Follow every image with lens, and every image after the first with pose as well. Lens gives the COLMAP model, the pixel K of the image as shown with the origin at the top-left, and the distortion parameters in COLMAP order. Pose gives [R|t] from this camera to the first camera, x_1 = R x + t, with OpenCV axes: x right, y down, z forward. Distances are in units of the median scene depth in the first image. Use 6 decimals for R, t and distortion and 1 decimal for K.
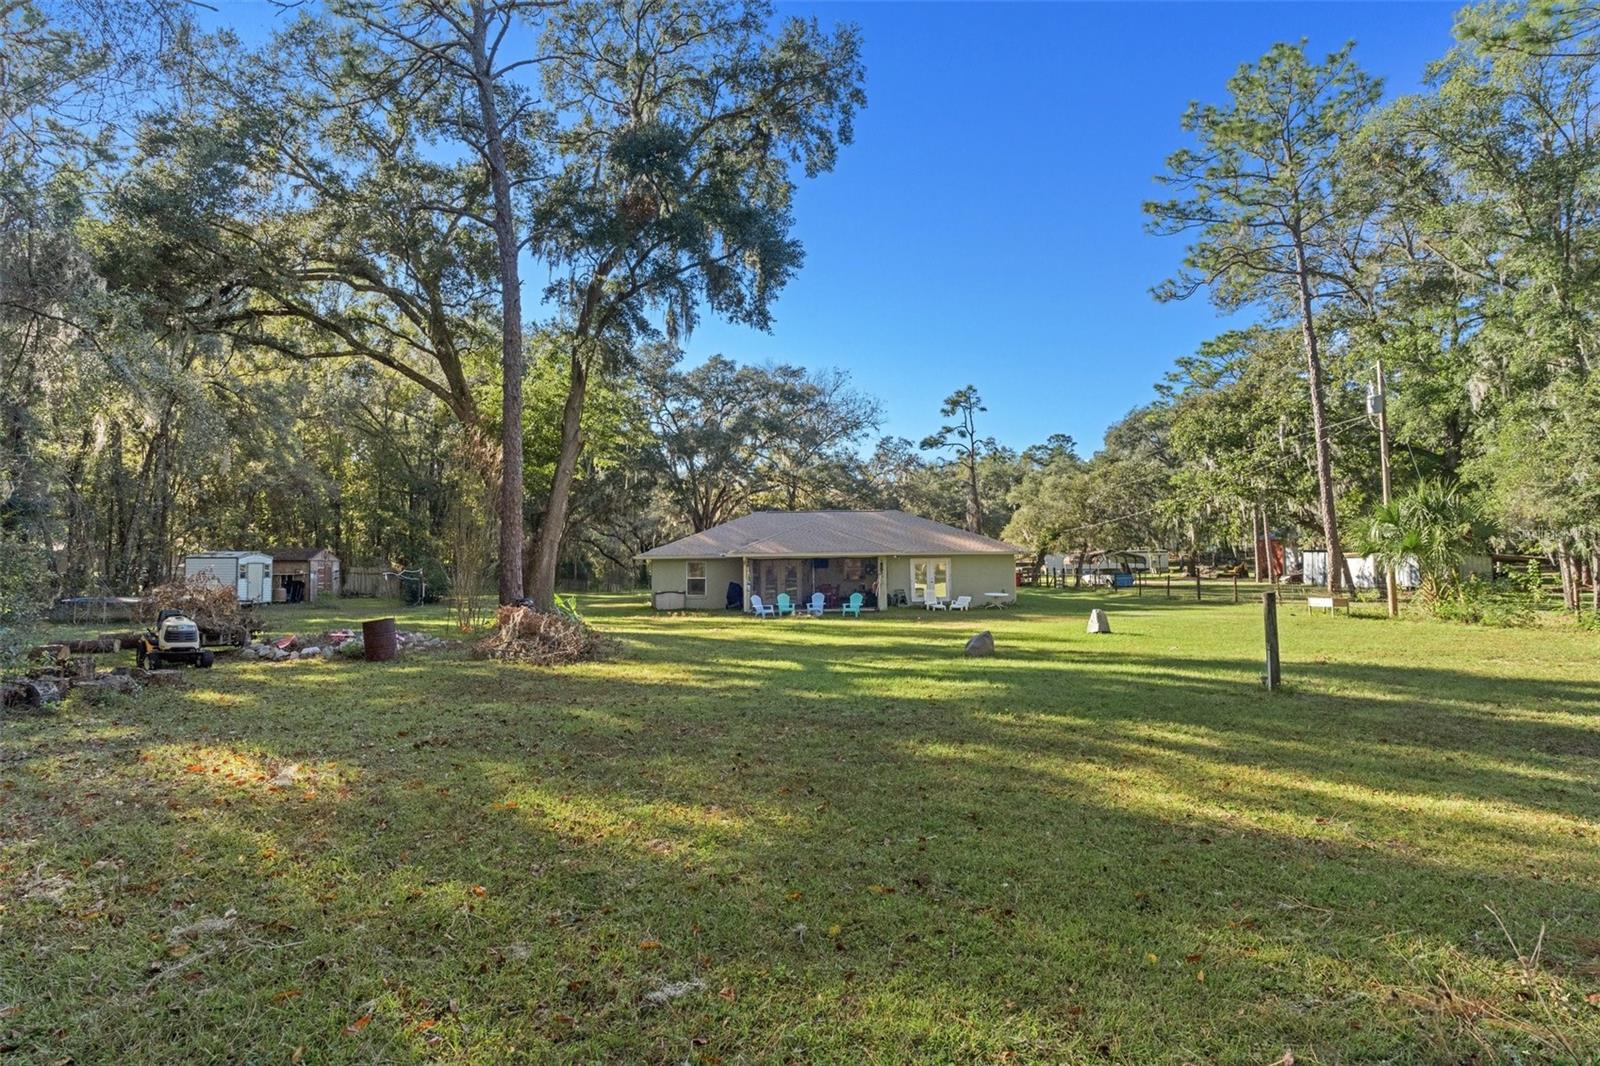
lens RADIAL K [[832.9, 0, 800.0], [0, 832.9, 533.0], [0, 0, 1]] dist [-0.000655, -0.000012]
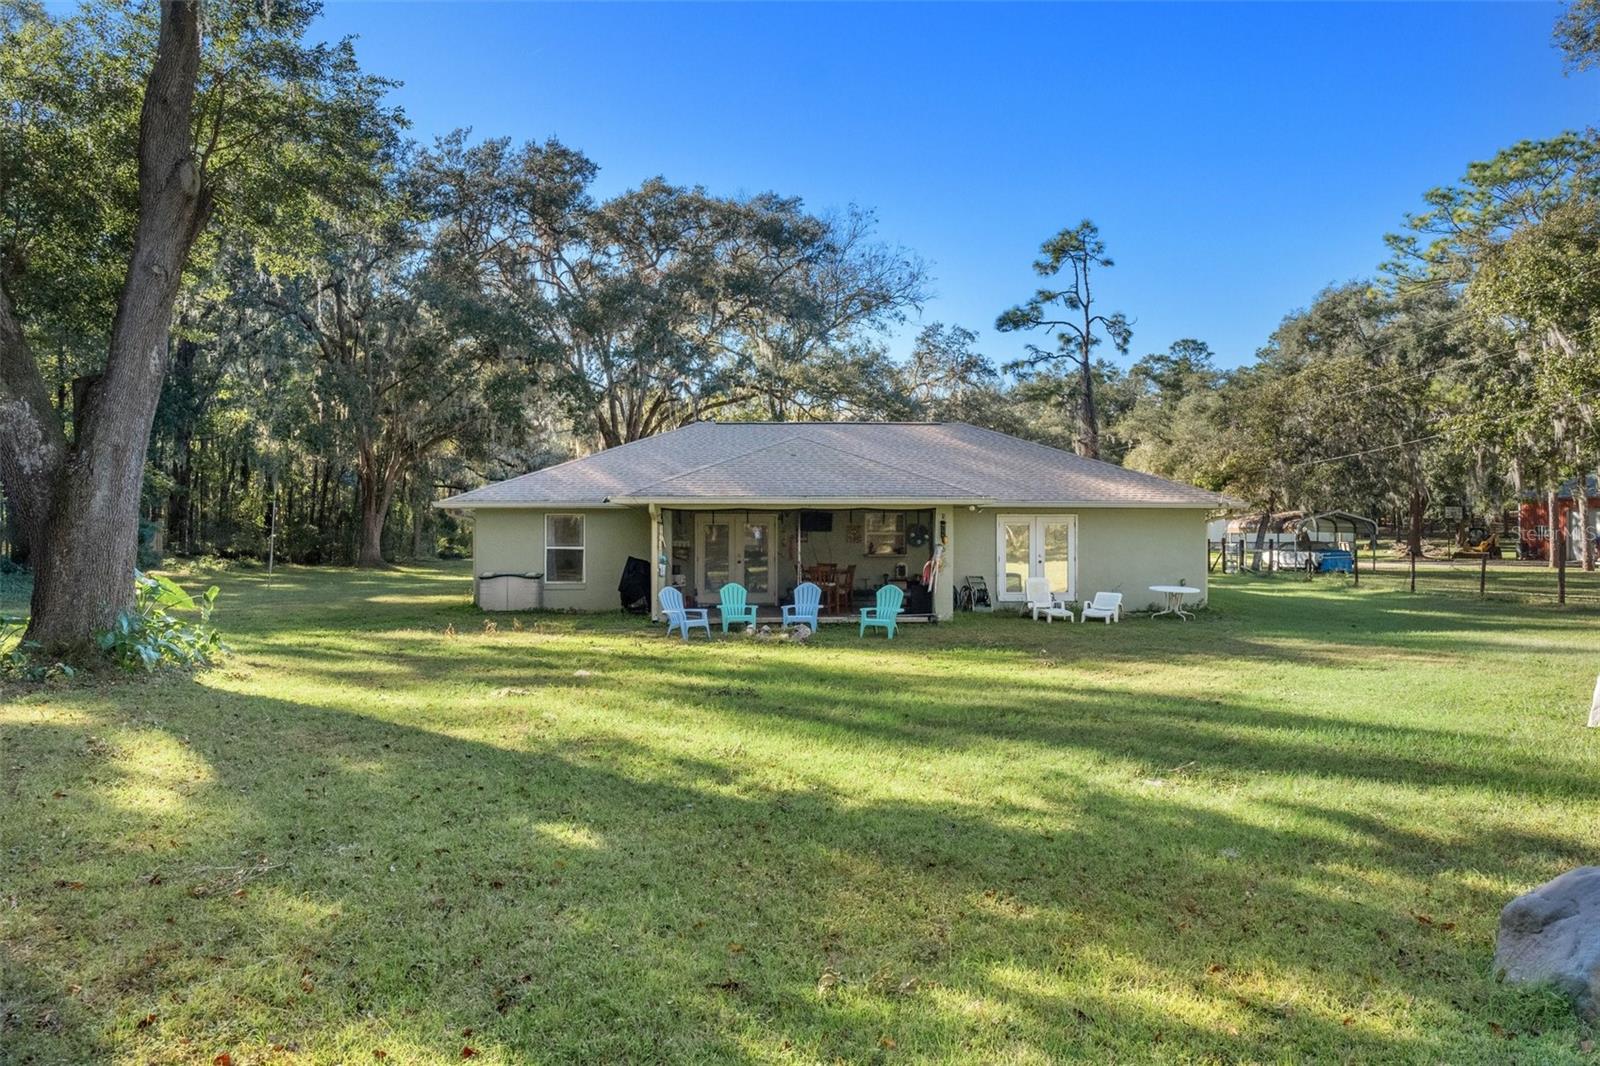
lens RADIAL K [[1103.5, 0, 800.0], [0, 1103.5, 533.0], [0, 0, 1]] dist [0.002691, -0.000068]
pose [[0.999902, 0.013837, -0.002009, 0.010978], [-0.013748, 0.999138, 0.039174, 0.011903], [0.002549, -0.039143, 0.999230, 0.229984]]
